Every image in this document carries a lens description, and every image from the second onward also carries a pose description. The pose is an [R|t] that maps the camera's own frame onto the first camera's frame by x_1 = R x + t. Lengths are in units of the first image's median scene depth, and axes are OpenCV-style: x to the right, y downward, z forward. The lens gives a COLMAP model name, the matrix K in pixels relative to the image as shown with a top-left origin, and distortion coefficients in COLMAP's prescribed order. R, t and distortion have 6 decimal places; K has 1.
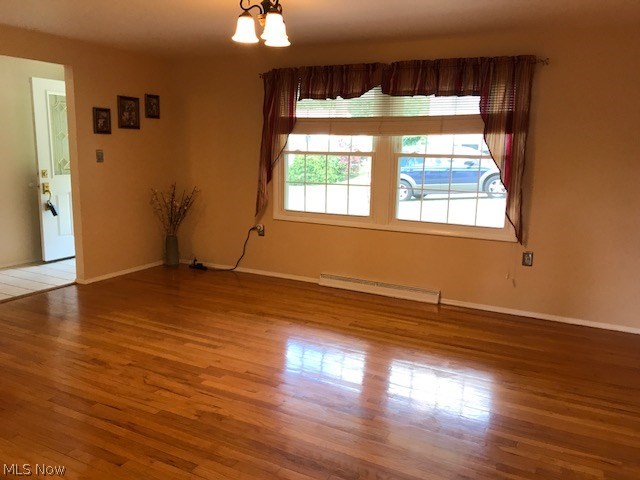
lens RADIAL K [[521.2, 0, 312.0], [0, 521.2, 232.3], [0, 0, 1]] dist [0.071274, -0.110242]
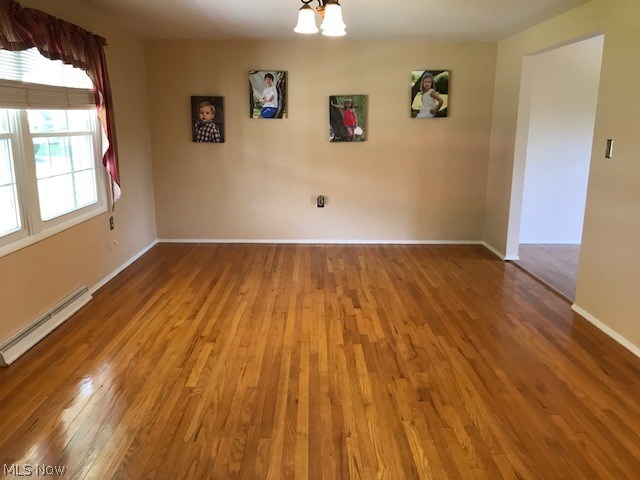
lens RADIAL K [[521.2, 0, 312.0], [0, 521.2, 232.3], [0, 0, 1]] dist [0.071274, -0.110242]
pose [[-0.476220, -0.198958, 0.856523, -0.890271], [0.131634, 0.946960, 0.293153, -0.240008], [-0.869418, 0.252352, -0.424771, 1.300899]]
